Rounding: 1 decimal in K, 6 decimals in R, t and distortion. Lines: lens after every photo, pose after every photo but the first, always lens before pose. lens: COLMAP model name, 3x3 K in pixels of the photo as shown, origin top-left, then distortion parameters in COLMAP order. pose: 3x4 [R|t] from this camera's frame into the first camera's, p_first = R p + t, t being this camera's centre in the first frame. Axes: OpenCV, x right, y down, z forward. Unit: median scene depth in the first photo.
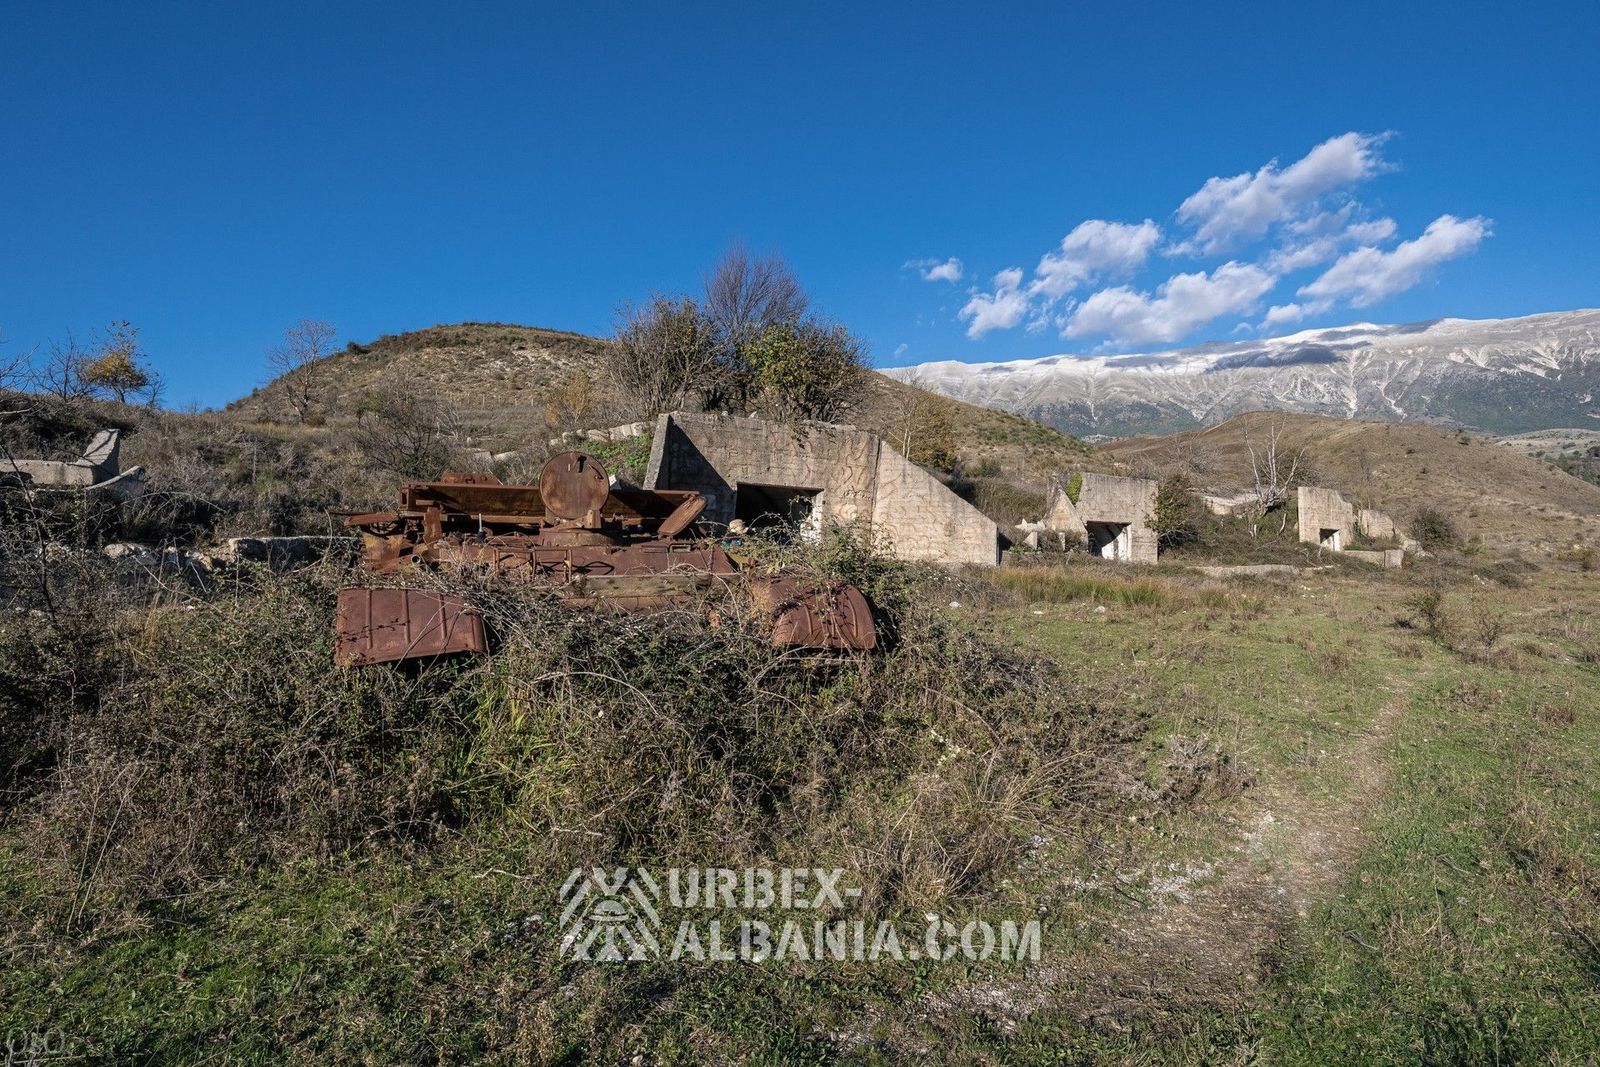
lens RADIAL K [[847.6, 0, 800.0], [0, 847.6, 533.5], [0, 0, 1]] dist [0.005030, -0.003849]
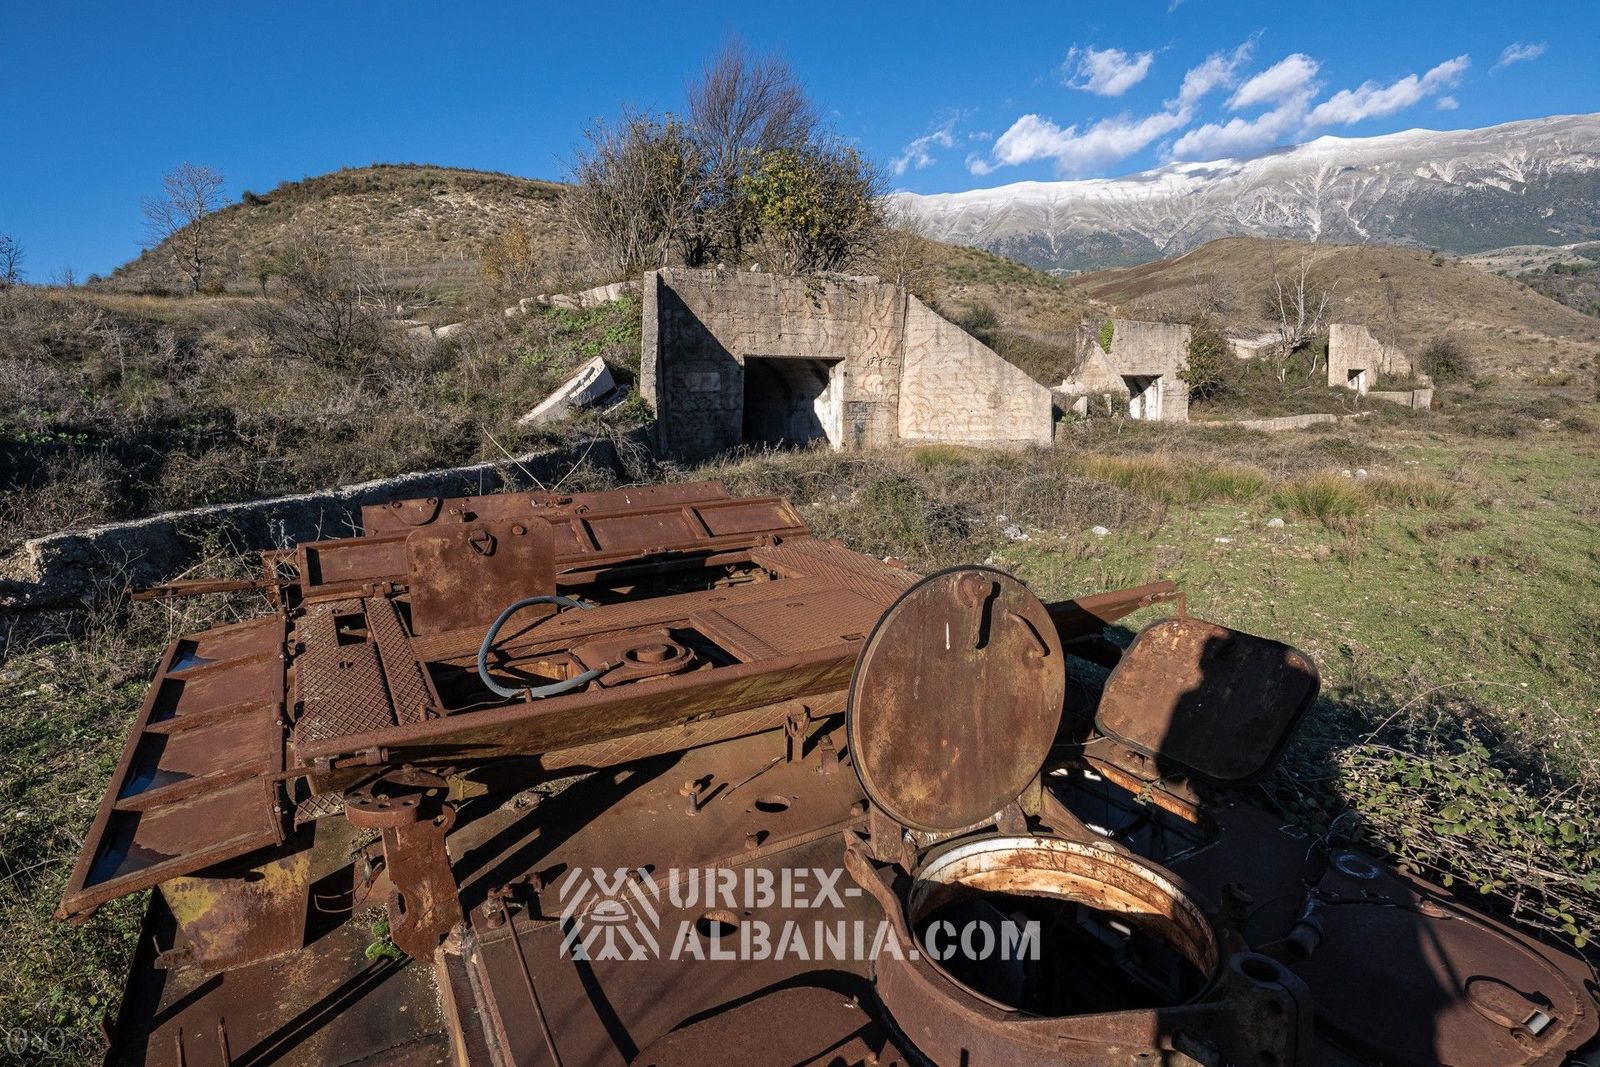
lens RADIAL K [[862.6, 0, 797.1], [0, 862.6, 525.3], [0, 0, 1]] dist [0.003259, -0.002428]
pose [[0.997877, -0.048480, 0.043489, -0.041331], [0.040806, 0.985840, 0.162650, -0.019525], [-0.050758, -0.160530, 0.985725, 0.095666]]
